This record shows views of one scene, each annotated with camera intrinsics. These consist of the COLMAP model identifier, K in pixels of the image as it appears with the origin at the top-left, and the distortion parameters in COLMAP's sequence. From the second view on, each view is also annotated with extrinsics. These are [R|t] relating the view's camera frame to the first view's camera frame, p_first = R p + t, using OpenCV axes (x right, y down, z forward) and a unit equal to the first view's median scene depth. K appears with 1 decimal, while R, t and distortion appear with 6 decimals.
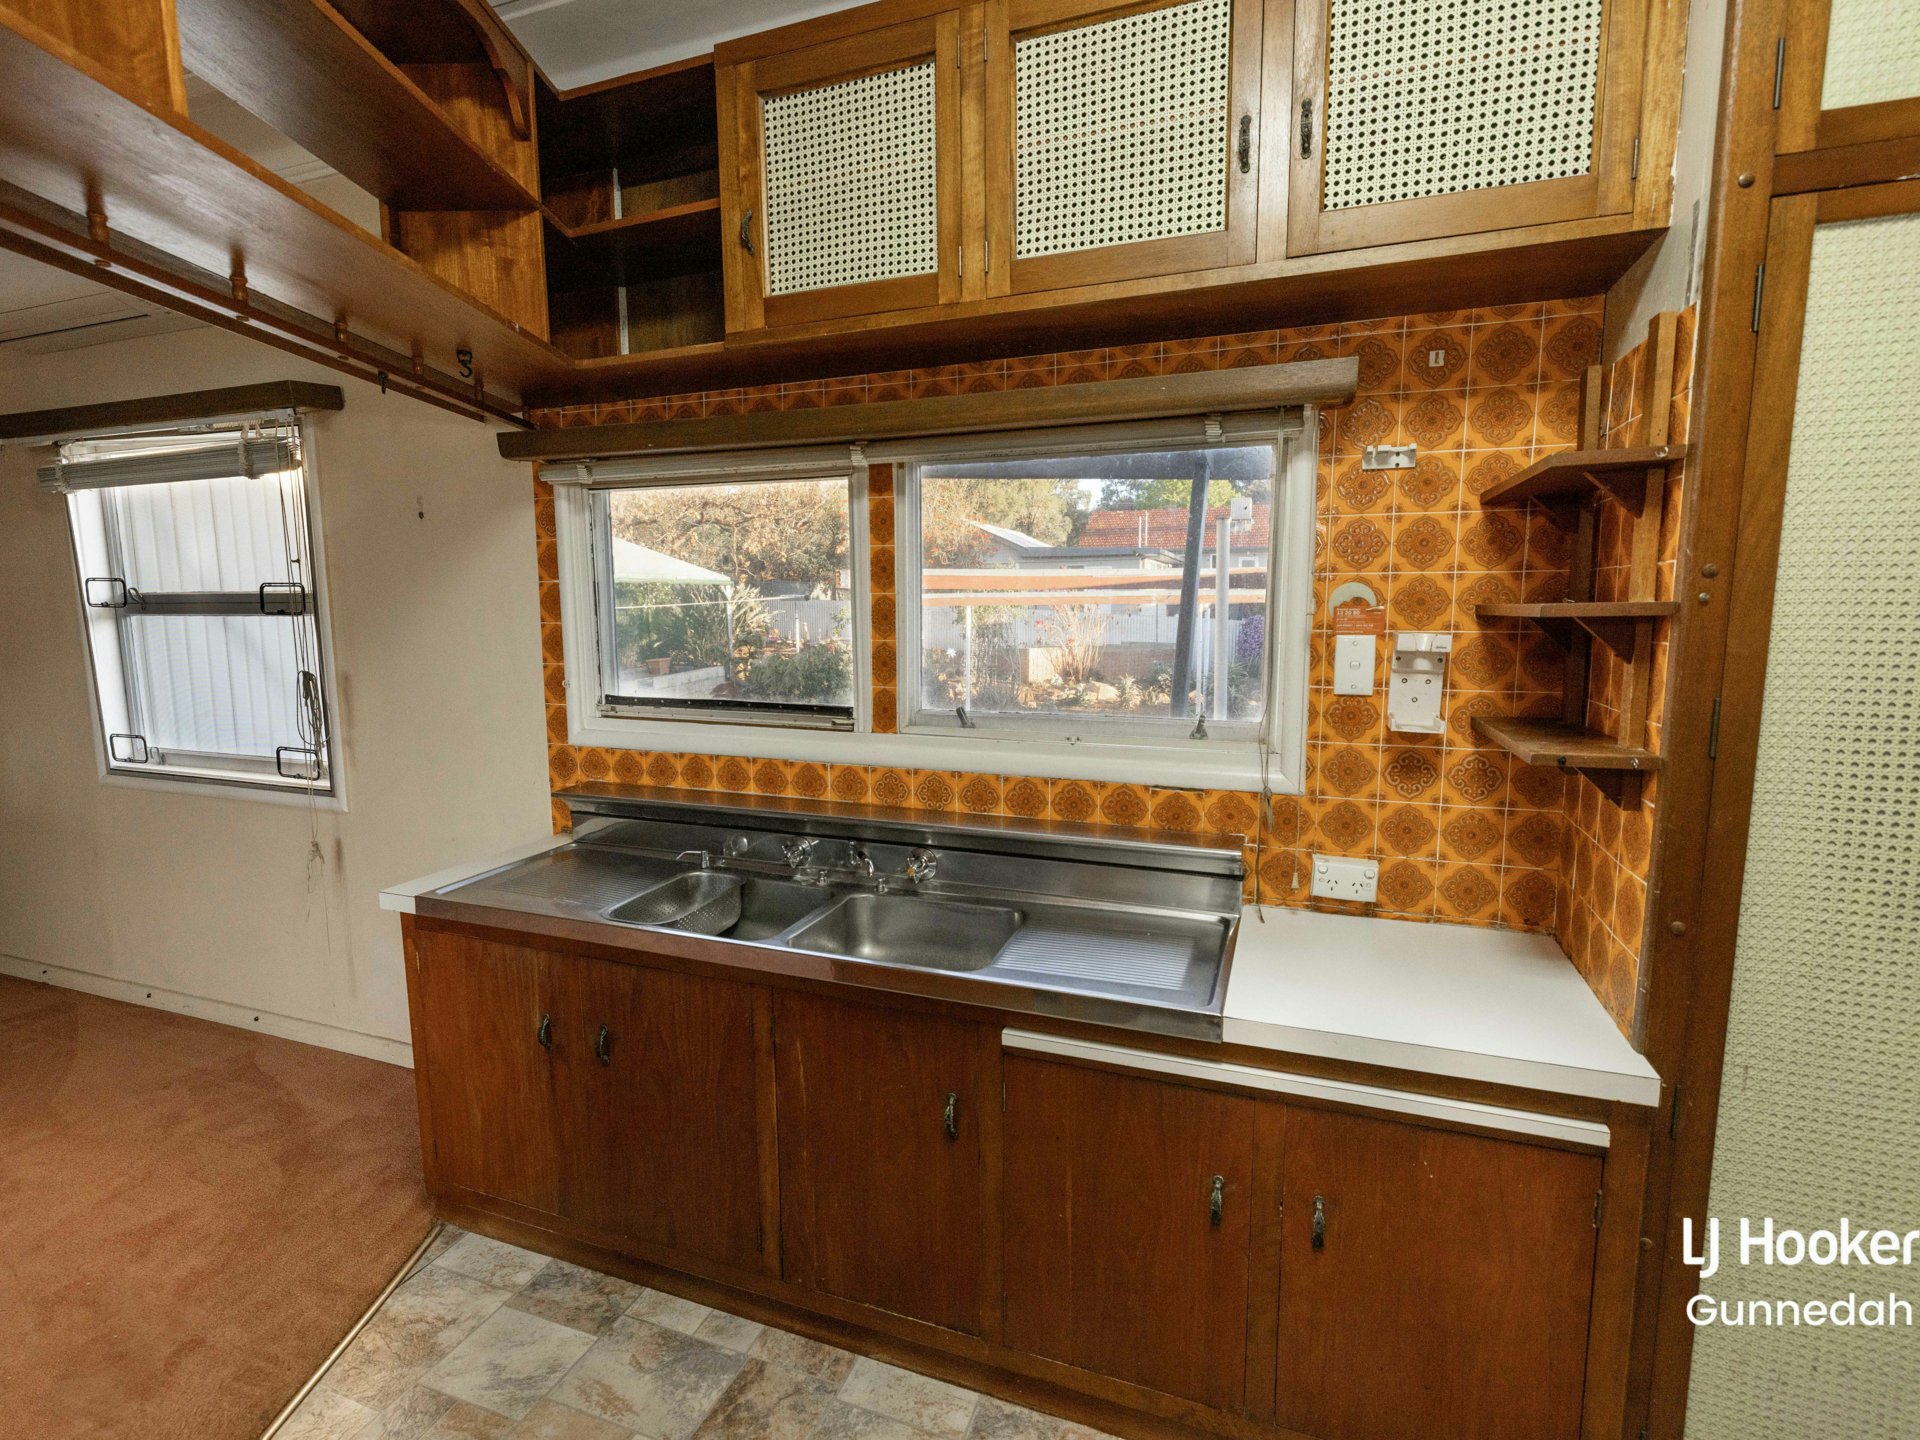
lens RADIAL K [[902.6, 0, 957.2], [0, 902.6, 721.4], [0, 0, 1]] dist [-0.003458, 0.000214]
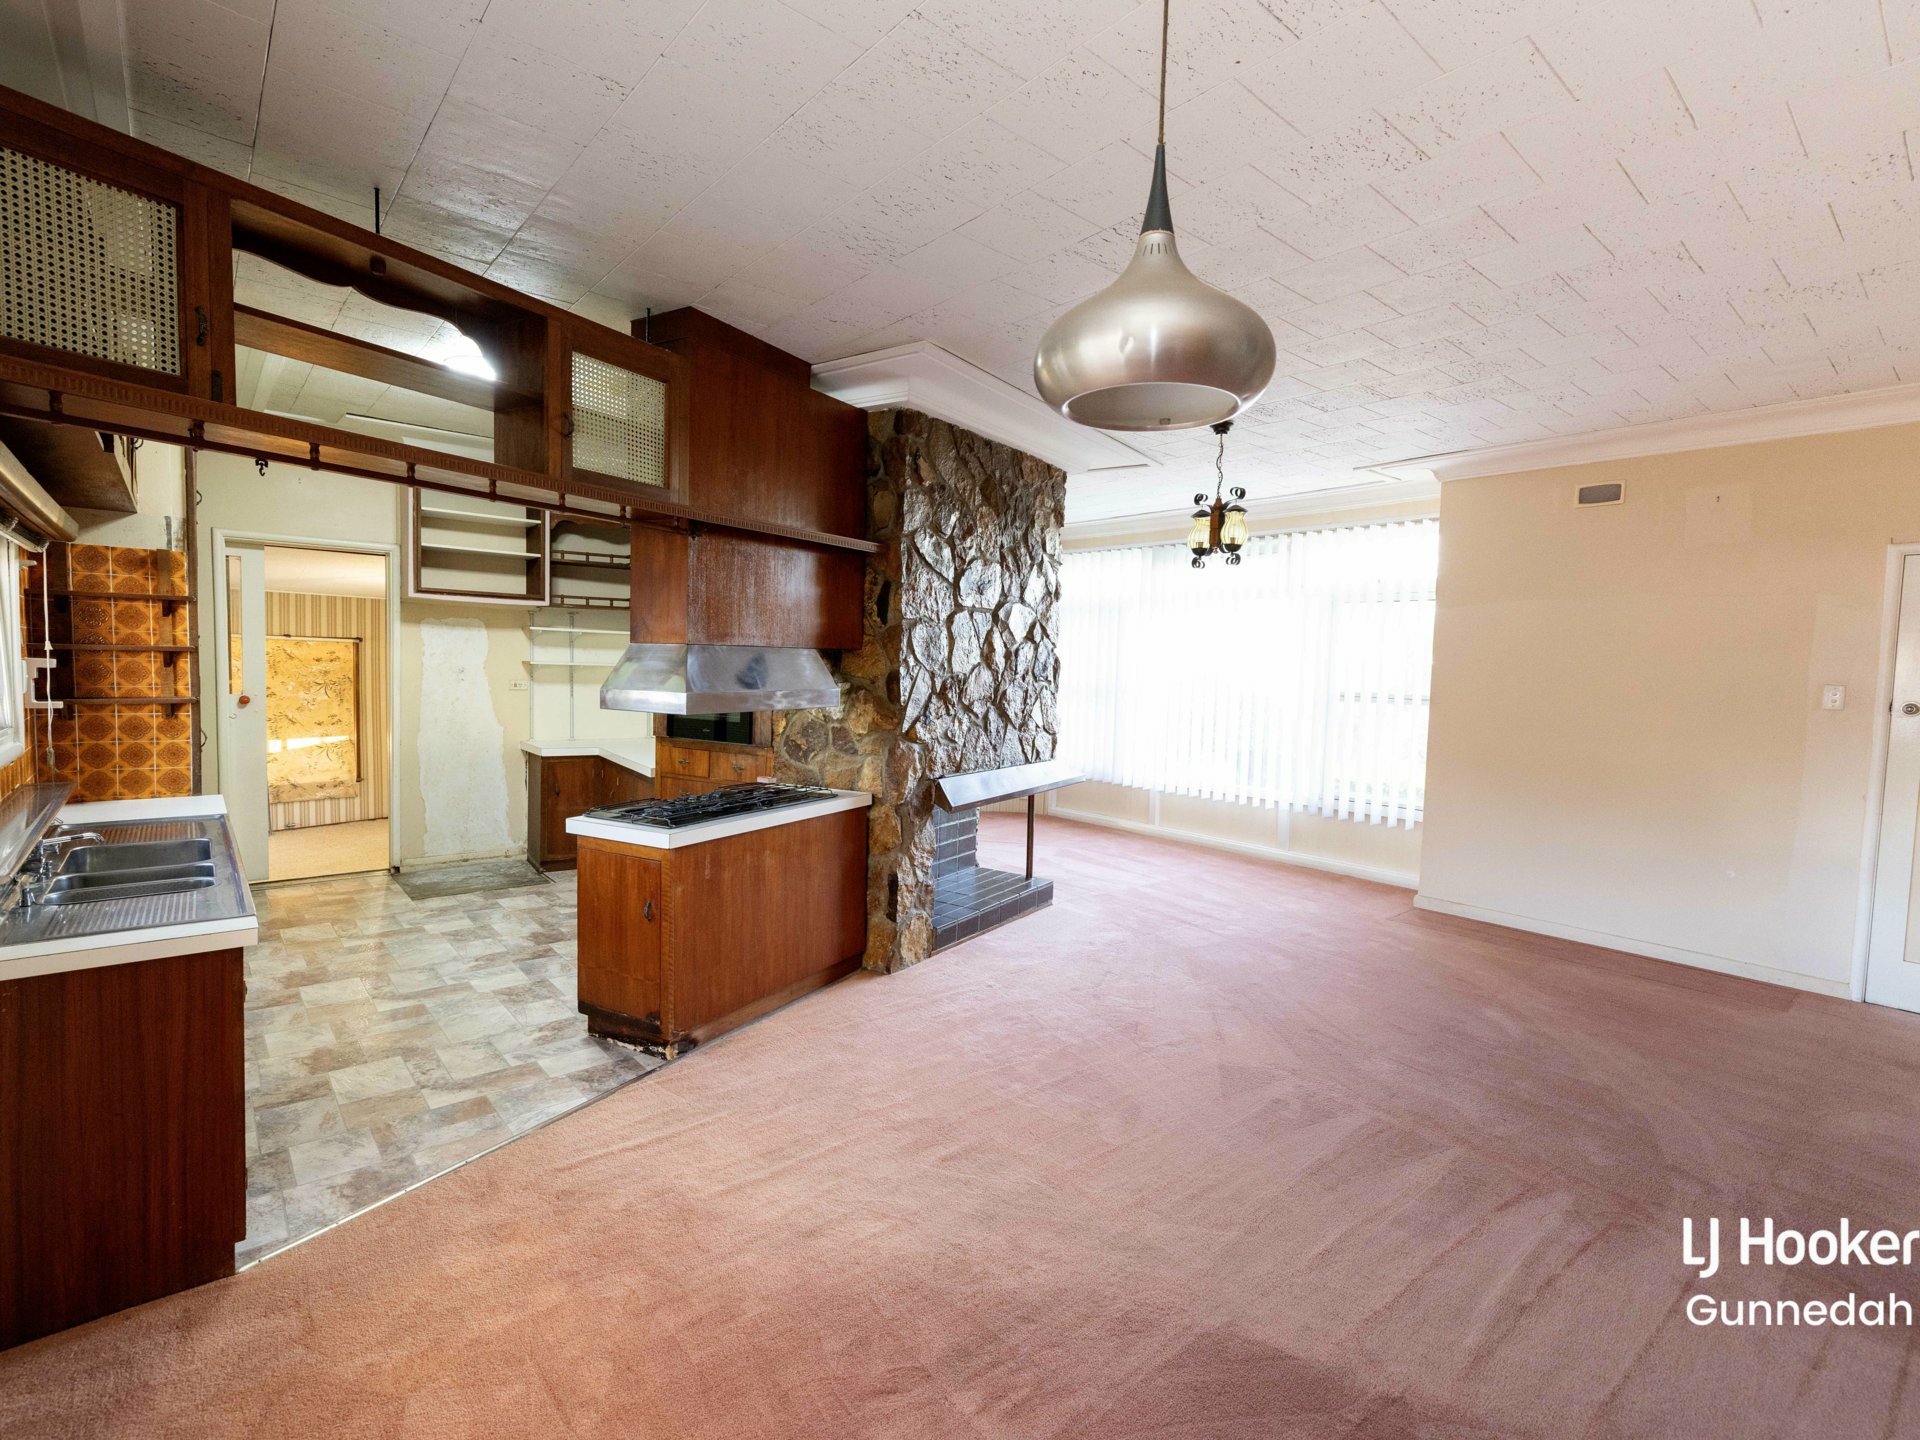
lens RADIAL K [[902.6, 0, 952.8], [0, 902.6, 714.3], [0, 0, 1]] dist [-0.003458, 0.000214]
pose [[-0.876103, -0.052426, 0.479266, -2.094593], [0.031866, 0.985600, 0.166065, -0.263225], [-0.481071, 0.160762, -0.861816, 1.666932]]
